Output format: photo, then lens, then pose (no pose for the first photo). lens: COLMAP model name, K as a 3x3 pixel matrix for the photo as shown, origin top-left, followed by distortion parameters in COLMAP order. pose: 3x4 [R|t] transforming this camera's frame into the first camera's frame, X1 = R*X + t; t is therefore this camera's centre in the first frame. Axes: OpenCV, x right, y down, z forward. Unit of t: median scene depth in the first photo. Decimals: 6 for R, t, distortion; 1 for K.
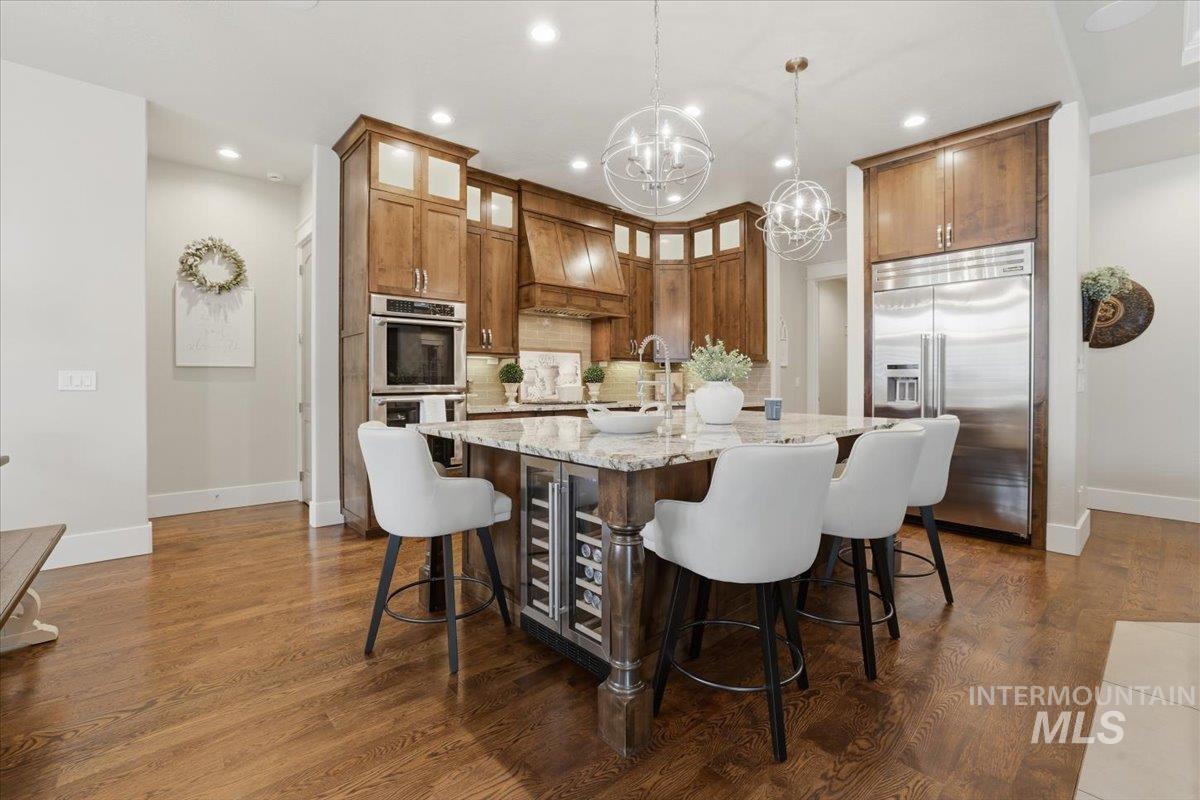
lens RADIAL K [[538.1, 0, 600.0], [0, 538.1, 400.0], [0, 0, 1]] dist [0.000095, 0.015793]
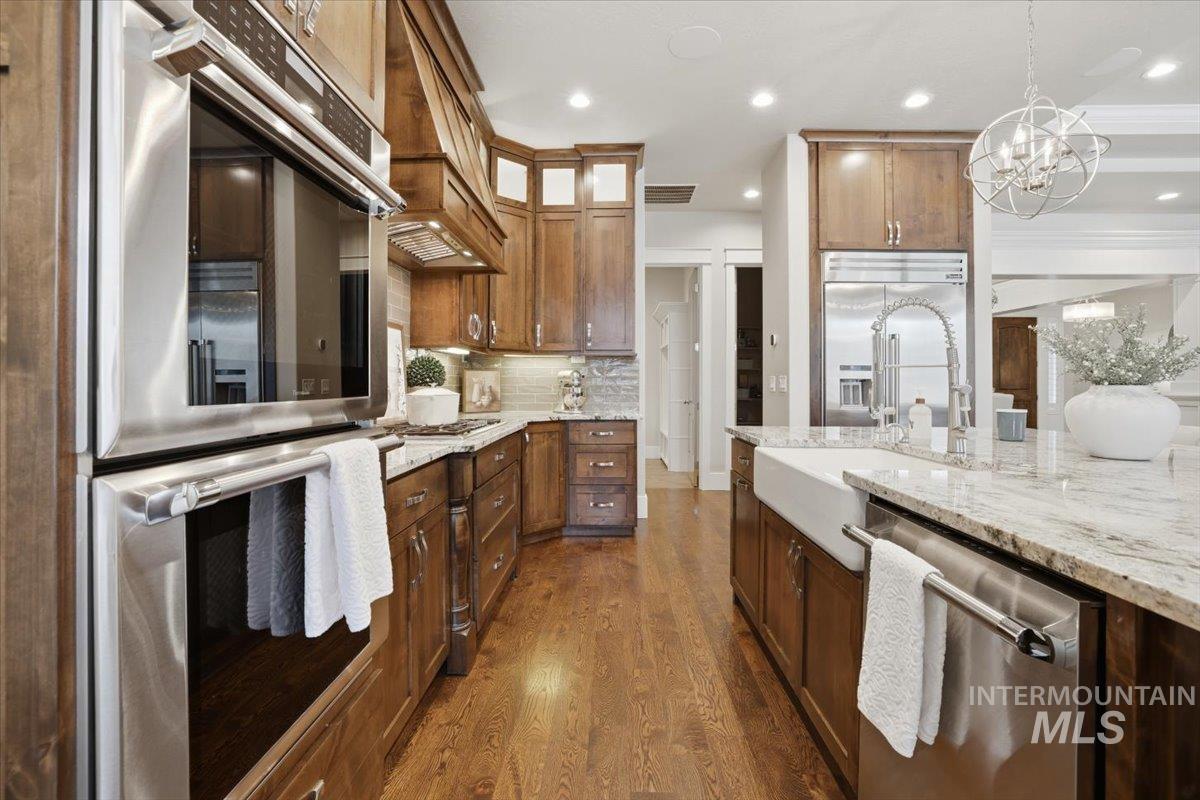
lens RADIAL K [[525.5, 0, 595.4], [0, 525.5, 390.0], [0, 0, 1]] dist [-0.039389, 0.014612]
pose [[0.685713, -0.009578, 0.727809, -0.403049], [0.028524, 0.999499, -0.013720, -0.024808], [-0.727313, 0.030168, 0.685642, 0.753841]]
